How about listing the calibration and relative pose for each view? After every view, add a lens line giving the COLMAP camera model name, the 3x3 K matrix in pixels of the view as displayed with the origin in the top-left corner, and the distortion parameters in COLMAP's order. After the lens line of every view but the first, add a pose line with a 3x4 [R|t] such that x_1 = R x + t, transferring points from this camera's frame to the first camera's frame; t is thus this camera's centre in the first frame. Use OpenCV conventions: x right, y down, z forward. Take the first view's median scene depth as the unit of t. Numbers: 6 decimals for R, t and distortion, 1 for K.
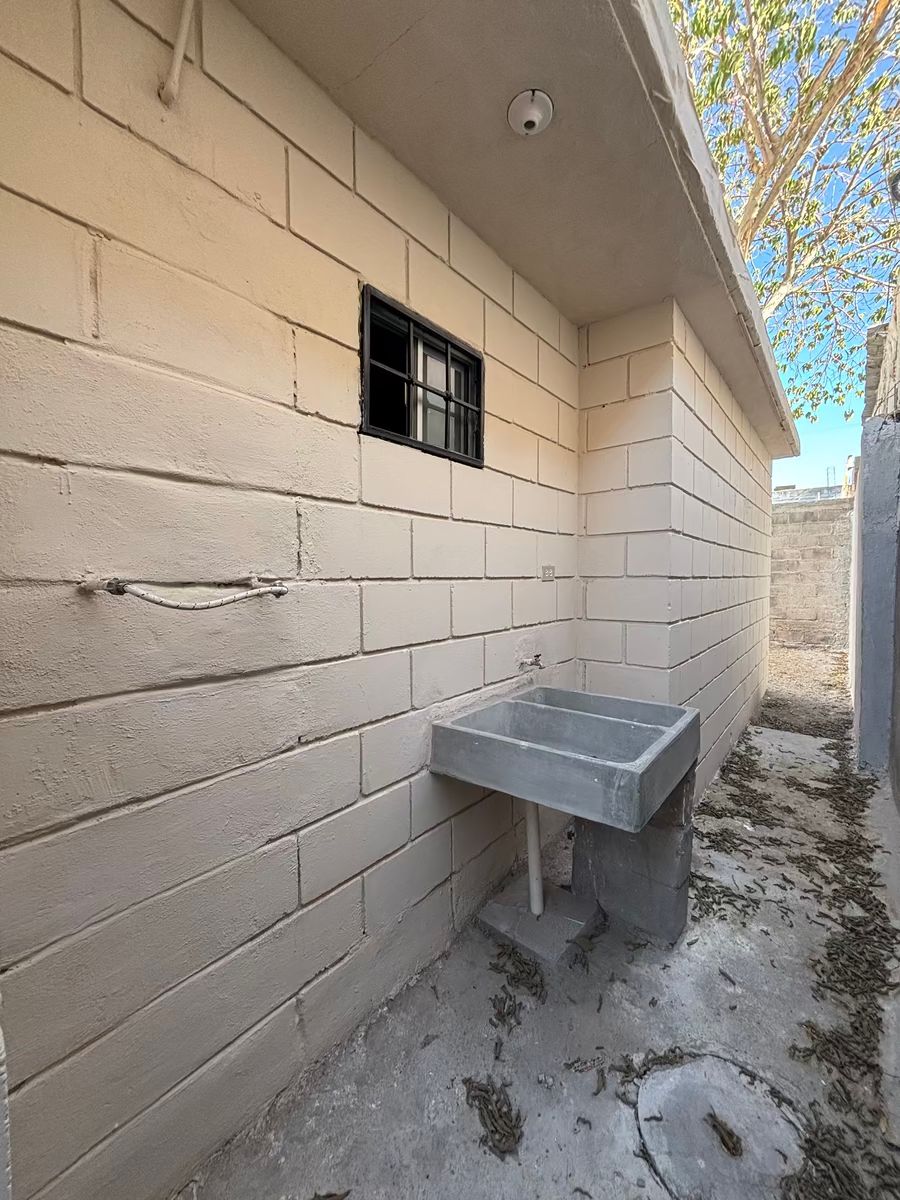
lens RADIAL K [[486.9, 0, 450.0], [0, 486.9, 600.0], [0, 0, 1]] dist [0.002354, 0.000046]
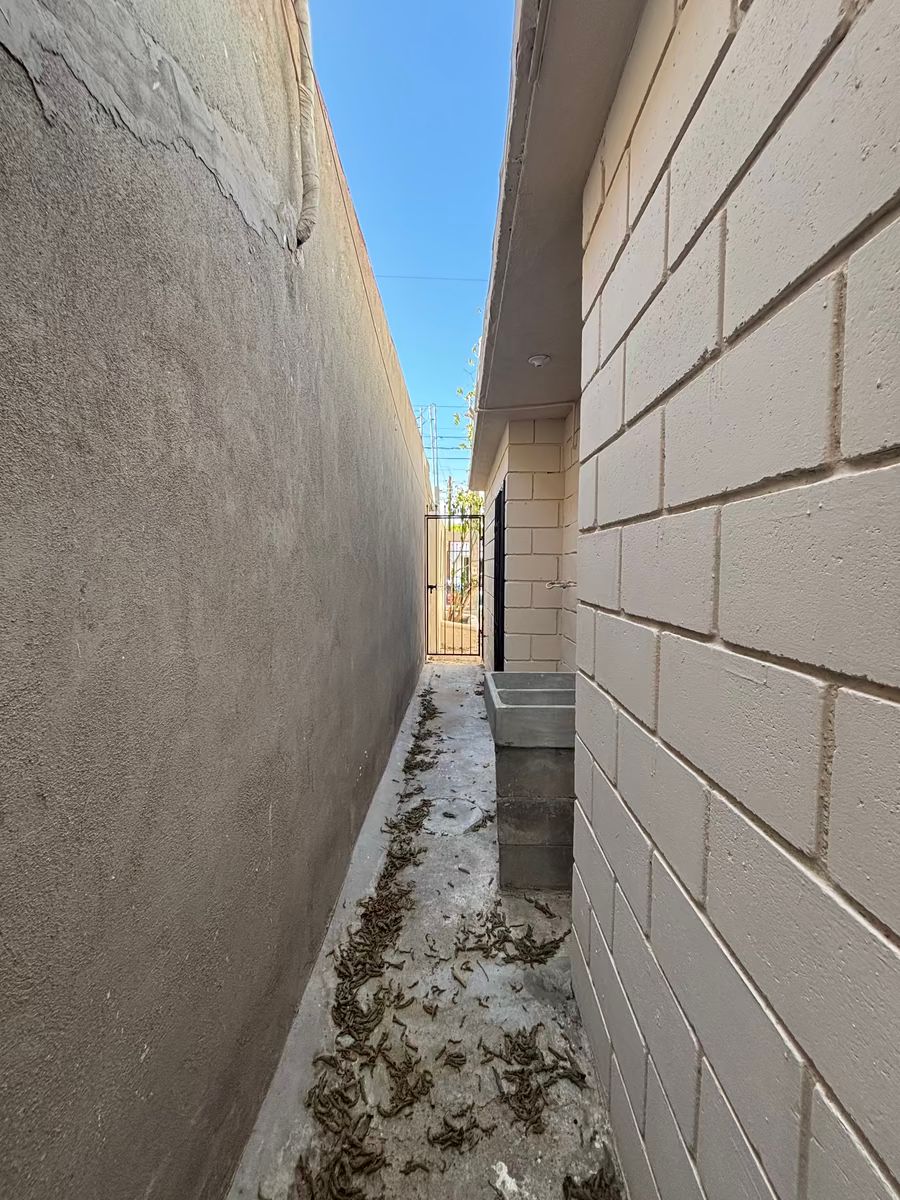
lens RADIAL K [[486.9, 0, 450.0], [0, 486.9, 600.0], [0, 0, 1]] dist [0.002354, 0.000046]
pose [[-0.790918, 0.049704, -0.609900, 1.087659], [-0.019397, 0.994159, 0.106172, -0.126232], [0.611615, 0.095804, -0.785334, 1.536331]]
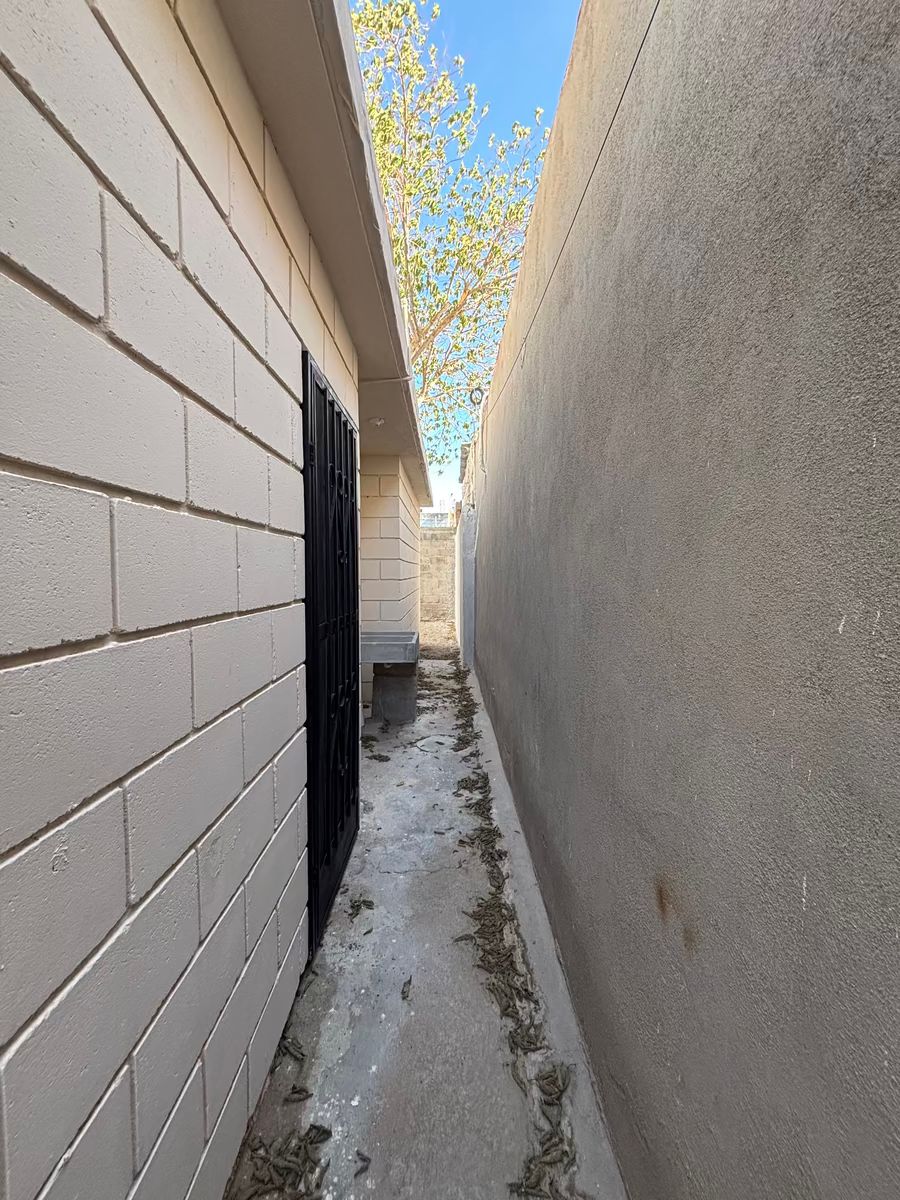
lens RADIAL K [[486.9, 0, 450.0], [0, 486.9, 600.0], [0, 0, 1]] dist [0.002354, 0.000046]
pose [[0.773957, -0.029643, 0.632544, -0.844331], [0.021363, 0.999557, 0.020704, 0.004382], [-0.632877, -0.002511, 0.774248, -0.944718]]
